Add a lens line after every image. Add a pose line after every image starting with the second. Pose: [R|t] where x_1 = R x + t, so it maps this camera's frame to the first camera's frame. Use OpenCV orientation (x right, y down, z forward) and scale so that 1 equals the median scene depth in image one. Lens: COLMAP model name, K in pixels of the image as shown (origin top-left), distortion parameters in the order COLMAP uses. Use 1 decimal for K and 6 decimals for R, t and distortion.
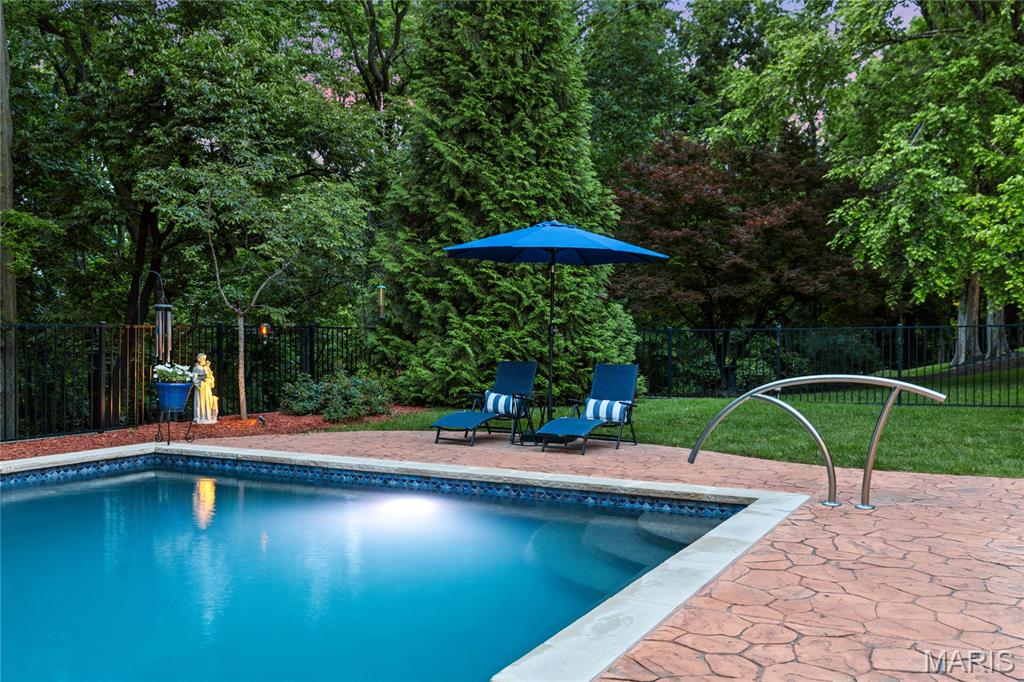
lens RADIAL K [[941.5, 0, 512.0], [0, 941.5, 341.0], [0, 0, 1]] dist [0.000262, -0.000212]
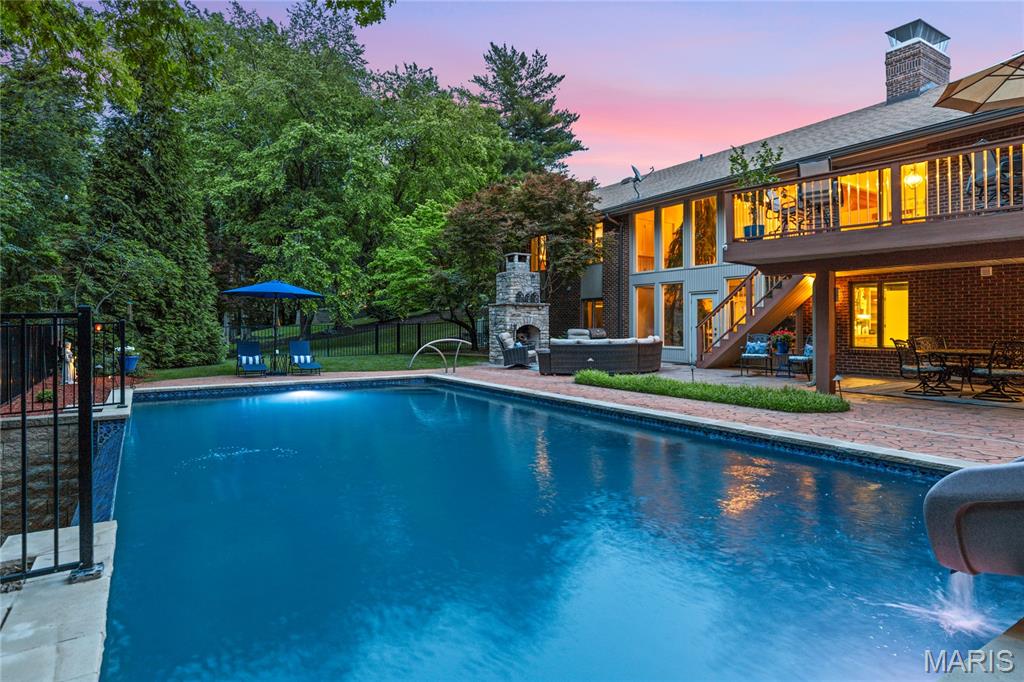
lens RADIAL K [[605.9, 0, 512.0], [0, 605.9, 341.0], [0, 0, 1]] dist [-0.001988, -0.000238]
pose [[0.463391, -0.015218, 0.886023, -1.095757], [-0.009031, 0.999720, 0.021894, -0.016189], [-0.886108, -0.018147, 0.463124, -0.253407]]
